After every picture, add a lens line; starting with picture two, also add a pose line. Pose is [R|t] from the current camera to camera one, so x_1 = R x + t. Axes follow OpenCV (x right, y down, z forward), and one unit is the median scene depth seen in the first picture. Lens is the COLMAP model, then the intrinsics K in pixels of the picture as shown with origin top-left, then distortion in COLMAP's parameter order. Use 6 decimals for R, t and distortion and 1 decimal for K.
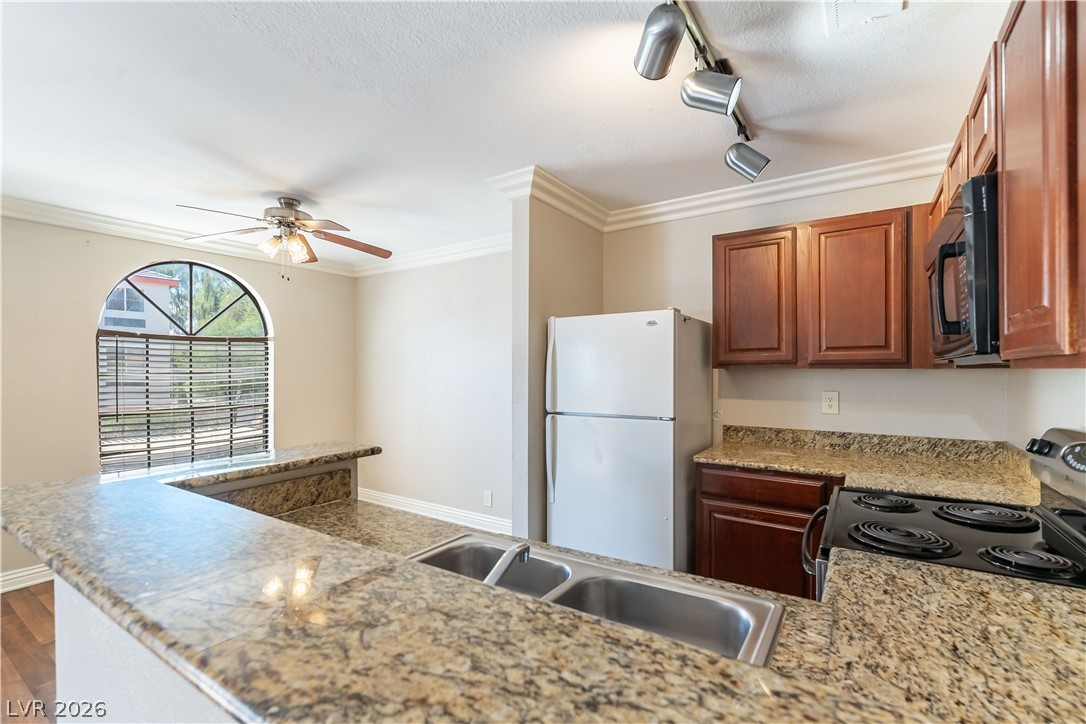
lens RADIAL K [[478.9, 0, 546.5], [0, 478.9, 369.8], [0, 0, 1]] dist [-0.000658, -0.000150]
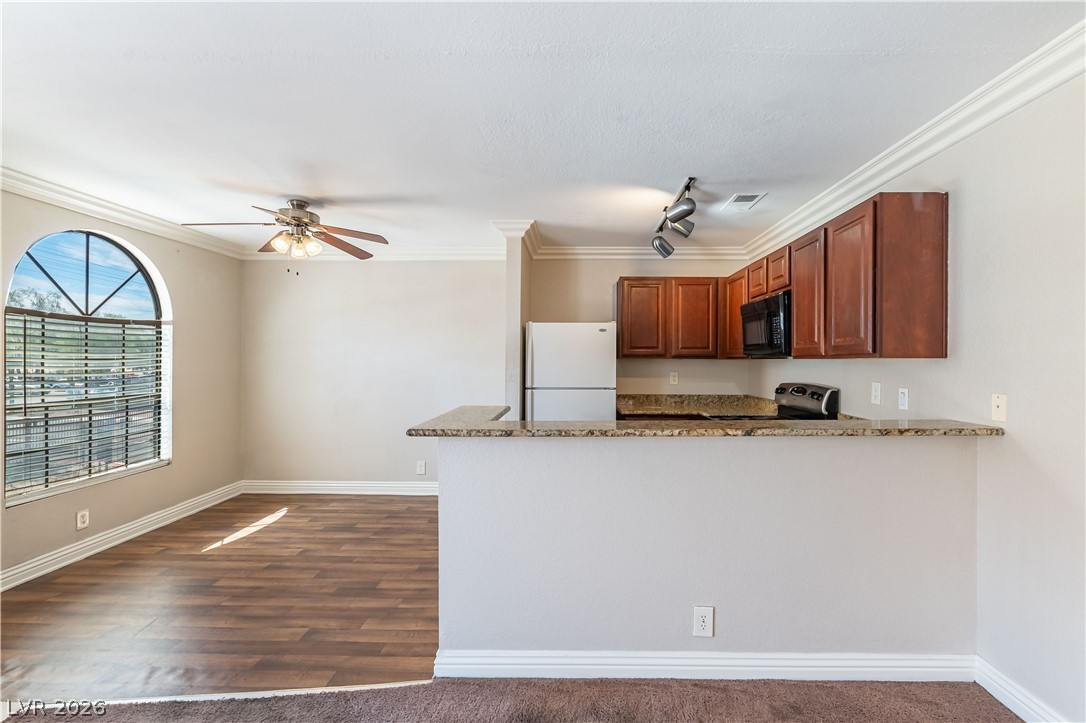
lens RADIAL K [[490.9, 0, 566.8], [0, 490.9, 362.8], [0, 0, 1]] dist [-0.000147, -0.000145]
pose [[0.844104, 0.002986, 0.536171, -0.687703], [-0.005827, 0.999977, 0.003604, 0.006993], [-0.536148, -0.006166, 0.844102, -0.306500]]
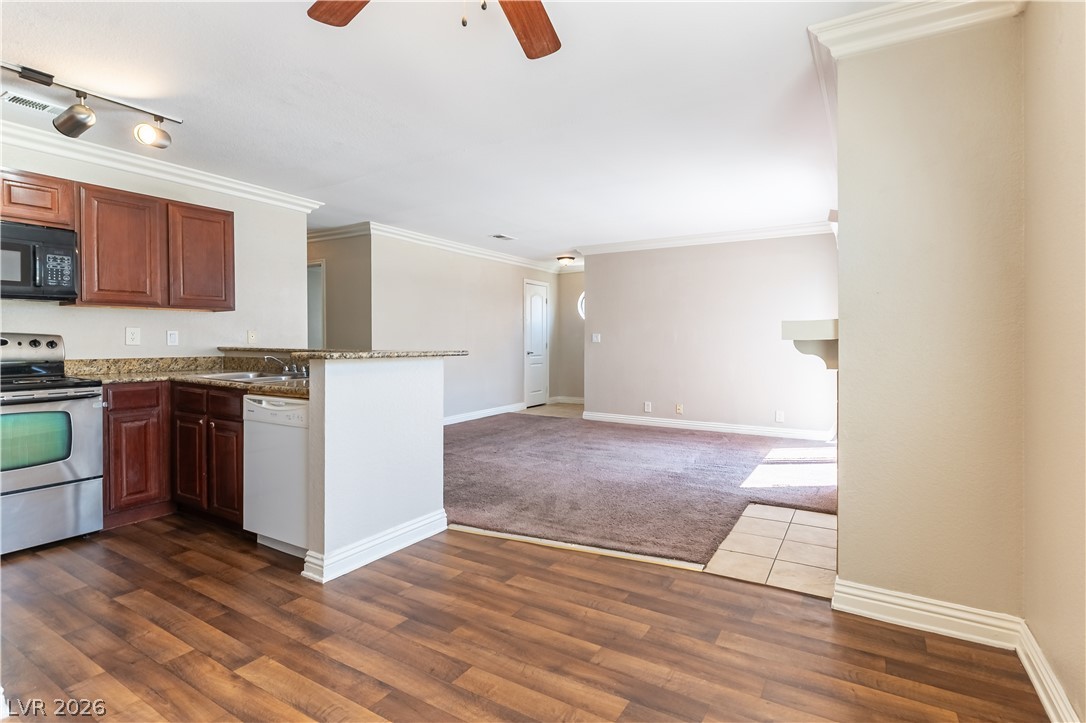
lens RADIAL K [[510.3, 0, 573.8], [0, 510.3, 347.6], [0, 0, 1]] dist [0.000122, -0.000330]
pose [[-0.998099, 0.005124, -0.061423, -0.668051], [0.004157, 0.999865, 0.015866, 0.082806], [0.061496, 0.015580, -0.997986, 1.578956]]
